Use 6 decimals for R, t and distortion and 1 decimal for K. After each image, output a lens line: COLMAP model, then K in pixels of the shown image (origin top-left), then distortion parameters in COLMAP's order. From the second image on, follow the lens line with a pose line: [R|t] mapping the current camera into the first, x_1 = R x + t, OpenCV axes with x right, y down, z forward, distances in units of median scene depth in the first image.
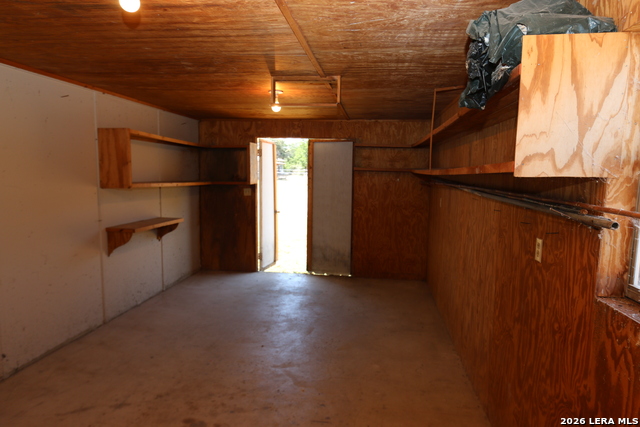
lens RADIAL K [[444.7, 0, 319.9], [0, 444.7, 214.7], [0, 0, 1]] dist [0.004046, 0.001116]
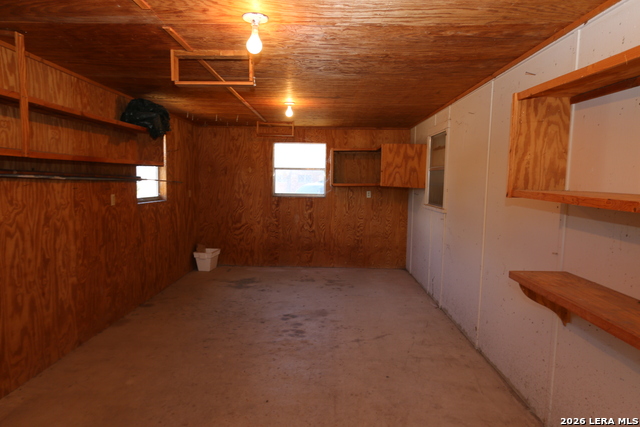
lens RADIAL K [[444.7, 0, 319.1], [0, 444.7, 214.1], [0, 0, 1]] dist [0.004046, 0.001116]
pose [[-0.993427, -0.027247, -0.111173, -0.170902], [-0.046145, 0.984166, 0.171139, -0.186933], [0.104750, 0.175144, -0.978955, 2.305431]]
